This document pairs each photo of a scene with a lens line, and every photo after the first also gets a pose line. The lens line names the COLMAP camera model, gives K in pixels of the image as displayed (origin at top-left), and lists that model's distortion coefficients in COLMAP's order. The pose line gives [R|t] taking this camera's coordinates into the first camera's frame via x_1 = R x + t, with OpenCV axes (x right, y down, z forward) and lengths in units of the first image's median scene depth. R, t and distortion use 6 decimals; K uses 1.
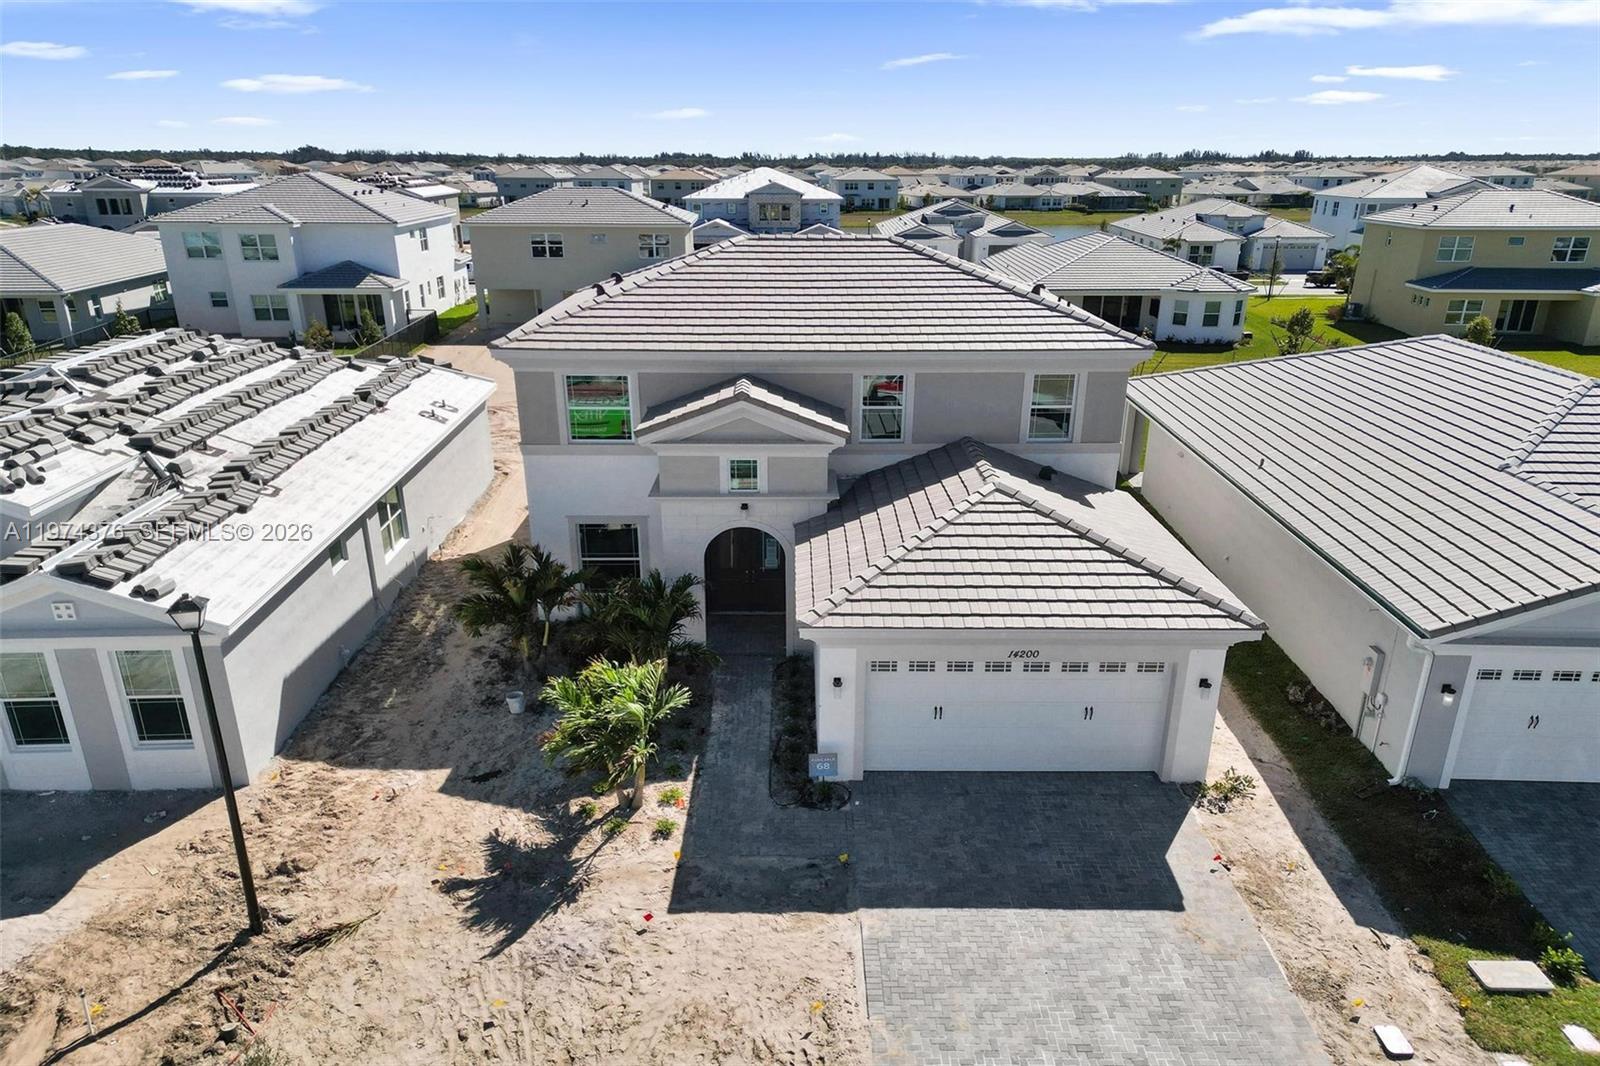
lens RADIAL K [[1101.0, 0, 802.0], [0, 1101.0, 632.0], [0, 0, 1]] dist [0.055487, -0.037489]
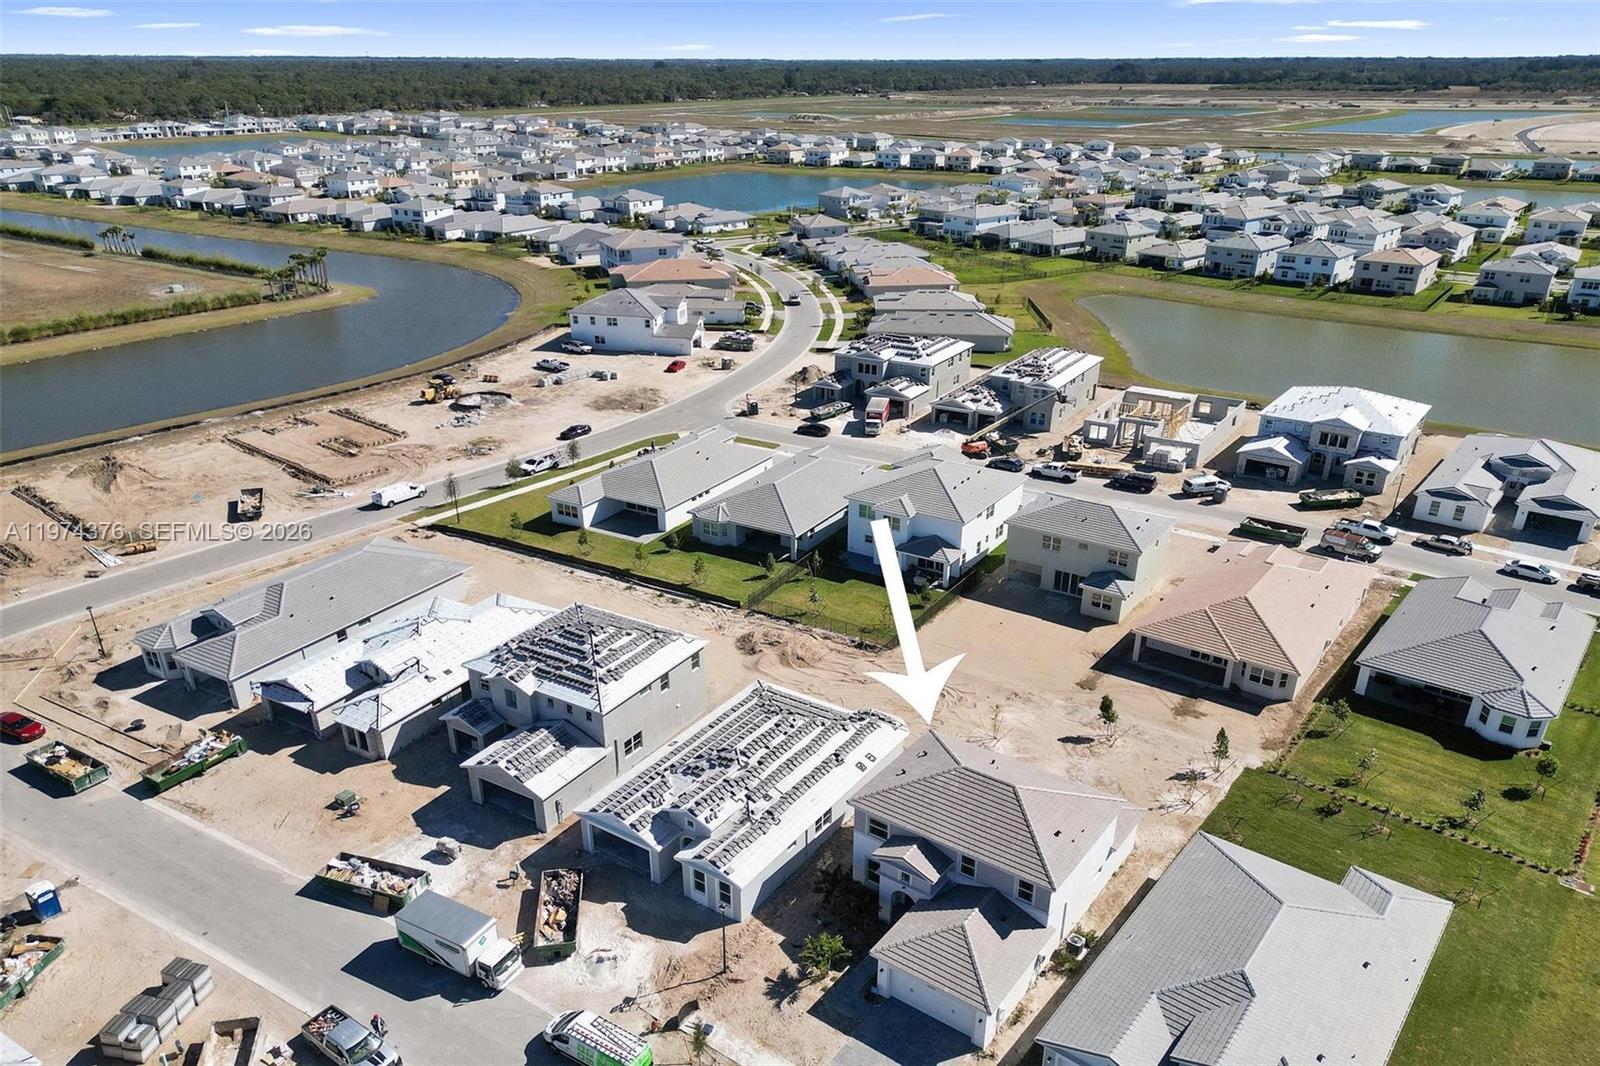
lens RADIAL K [[1138.6, 0, 802.9], [0, 1138.6, 626.2], [0, 0, 1]] dist [0.077114, -0.062503]
pose [[0.803672, 0.269208, -0.530695, 1.363568], [-0.234425, 0.962929, 0.133461, -1.324019], [0.546951, 0.017149, 0.836989, -1.987508]]
